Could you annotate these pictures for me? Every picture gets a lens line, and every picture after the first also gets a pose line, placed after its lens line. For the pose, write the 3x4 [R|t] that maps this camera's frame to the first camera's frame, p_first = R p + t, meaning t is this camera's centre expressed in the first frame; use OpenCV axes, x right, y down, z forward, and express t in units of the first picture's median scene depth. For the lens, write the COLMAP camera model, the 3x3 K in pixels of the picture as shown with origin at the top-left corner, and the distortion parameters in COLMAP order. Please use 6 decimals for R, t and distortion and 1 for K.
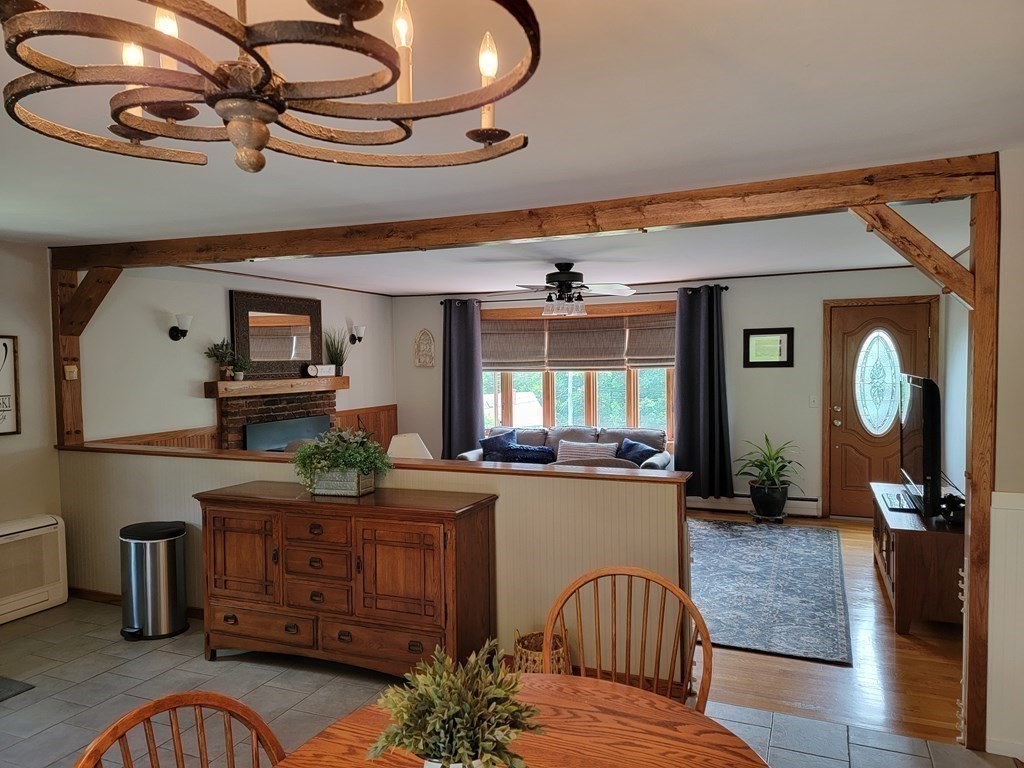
lens RADIAL K [[707.1, 0, 513.5], [0, 707.1, 385.1], [0, 0, 1]] dist [0.094045, -0.072418]
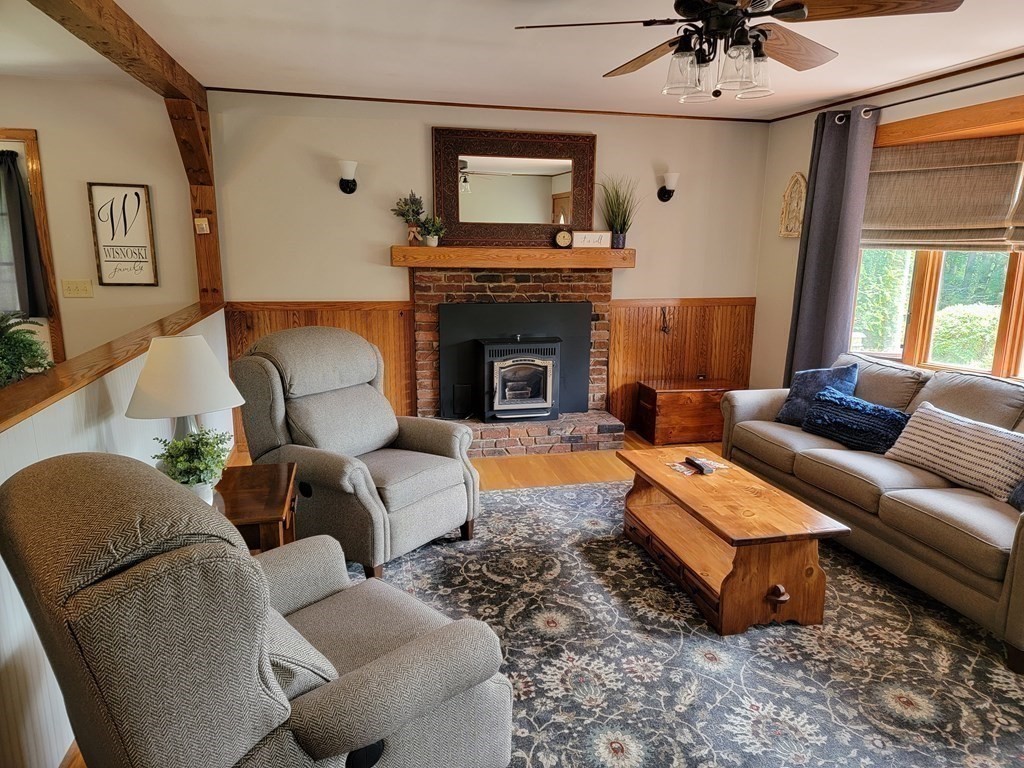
lens RADIAL K [[707.1, 0, 513.4], [0, 707.1, 385.9], [0, 0, 1]] dist [0.094045, -0.072418]
pose [[0.594203, 0.180883, -0.783711, 0.276045], [-0.050380, 0.980841, 0.188184, -0.006794], [0.802736, -0.072336, 0.591932, 0.518554]]
